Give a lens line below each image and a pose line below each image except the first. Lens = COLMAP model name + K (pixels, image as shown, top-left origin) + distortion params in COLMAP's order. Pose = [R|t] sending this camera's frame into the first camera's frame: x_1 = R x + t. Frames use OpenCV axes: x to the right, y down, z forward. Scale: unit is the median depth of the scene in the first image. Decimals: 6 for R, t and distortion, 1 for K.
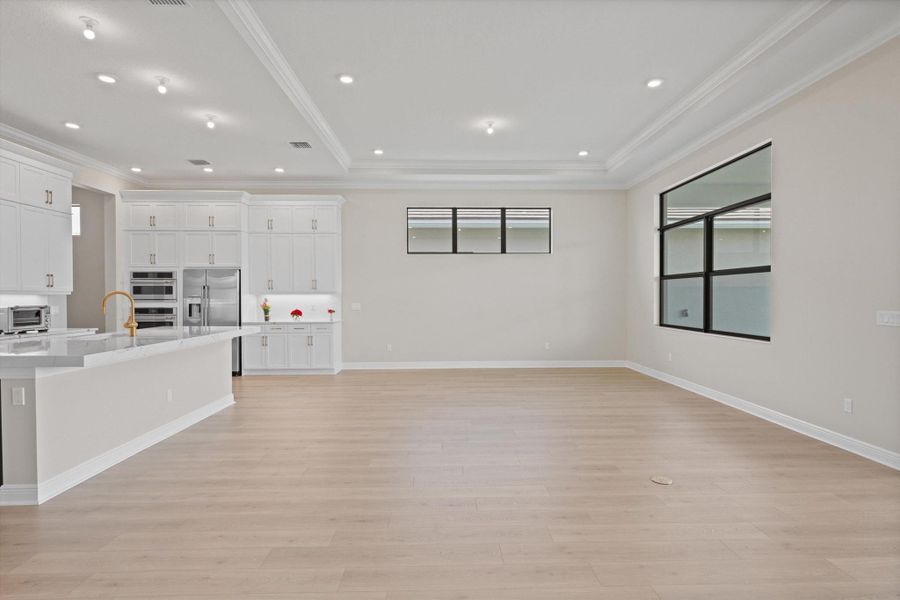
lens RADIAL K [[468.1, 0, 450.0], [0, 468.1, 300.0], [0, 0, 1]] dist [0.021753, -0.000237]
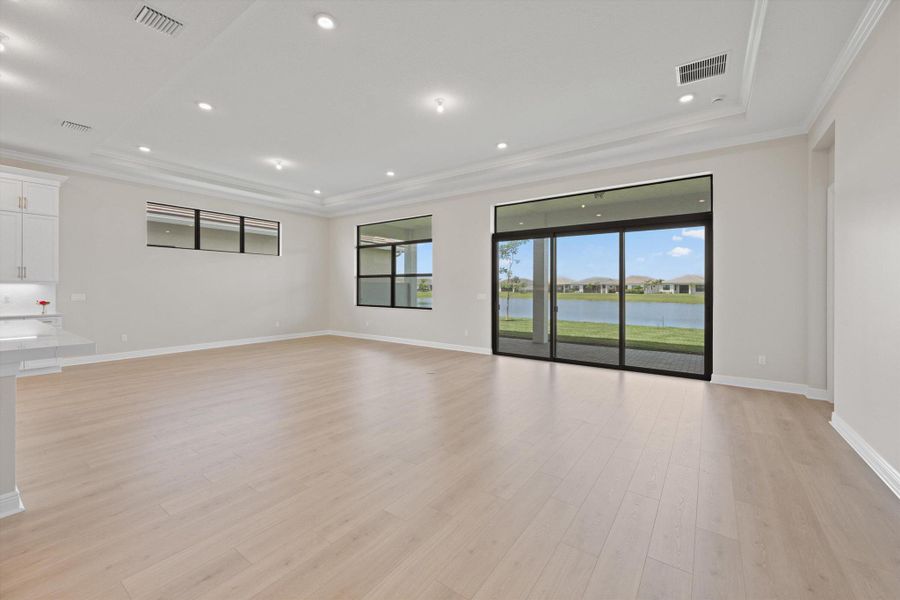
lens RADIAL K [[359.1, 0, 452.1], [0, 359.1, 288.5], [0, 0, 1]] dist [-0.000705, -0.000129]
pose [[0.609738, 0.003520, 0.792595, -0.343617], [0.001911, 0.999981, -0.005911, 0.002369], [-0.792600, 0.005118, 0.609720, -0.029720]]
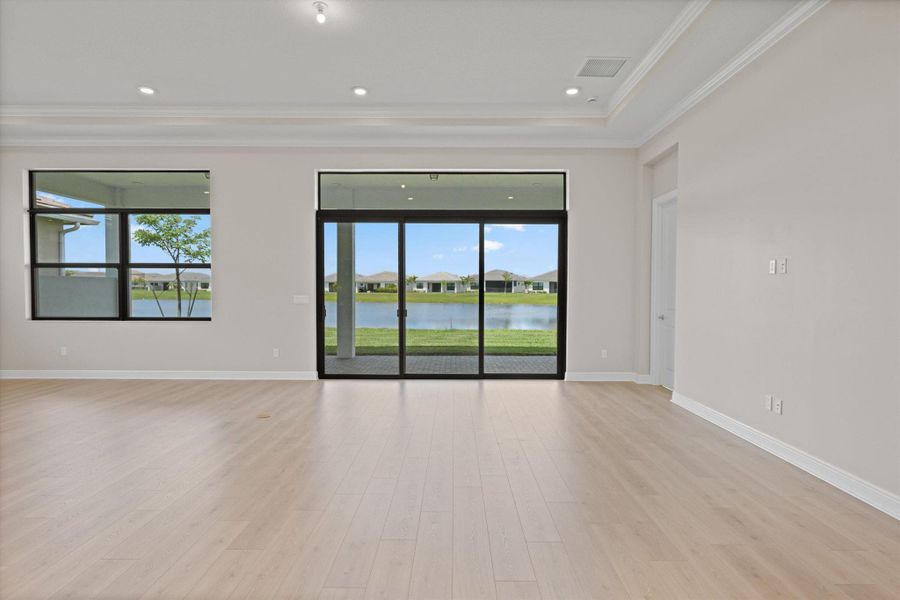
lens RADIAL K [[468.1, 0, 450.0], [0, 468.1, 300.0], [0, 0, 1]] dist [-0.000202, -0.000451]
pose [[0.043224, -0.024966, 0.998753, -0.398544], [0.005209, 0.999680, 0.024764, 0.000037], [-0.999052, 0.004132, 0.043341, 0.170173]]
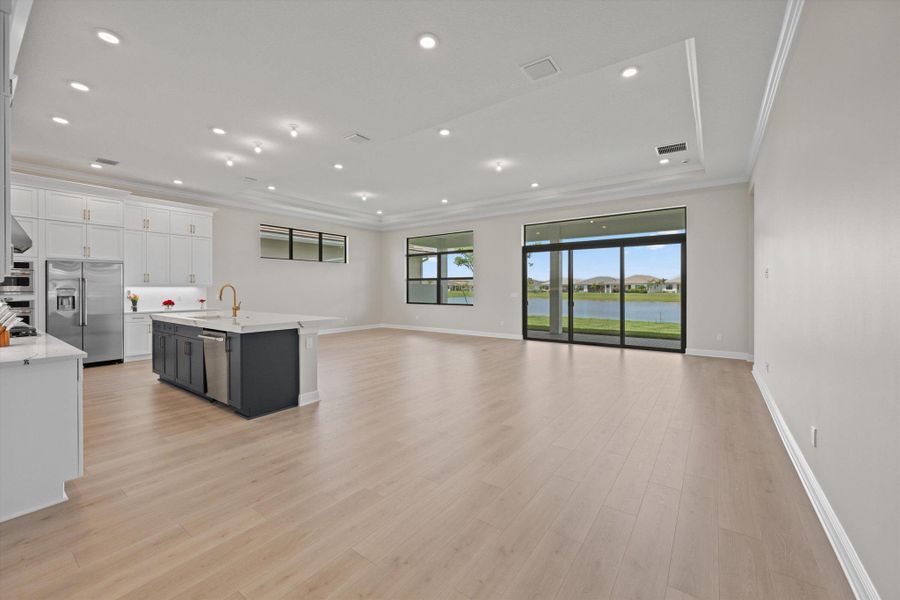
lens RADIAL K [[356.6, 0, 456.9], [0, 356.6, 290.2], [0, 0, 1]] dist [0.000894, 0.000047]
pose [[0.610120, -0.002119, 0.792306, -0.626809], [0.006685, 0.999975, -0.002473, 0.003233], [-0.792281, 0.006806, 0.610119, -0.100851]]
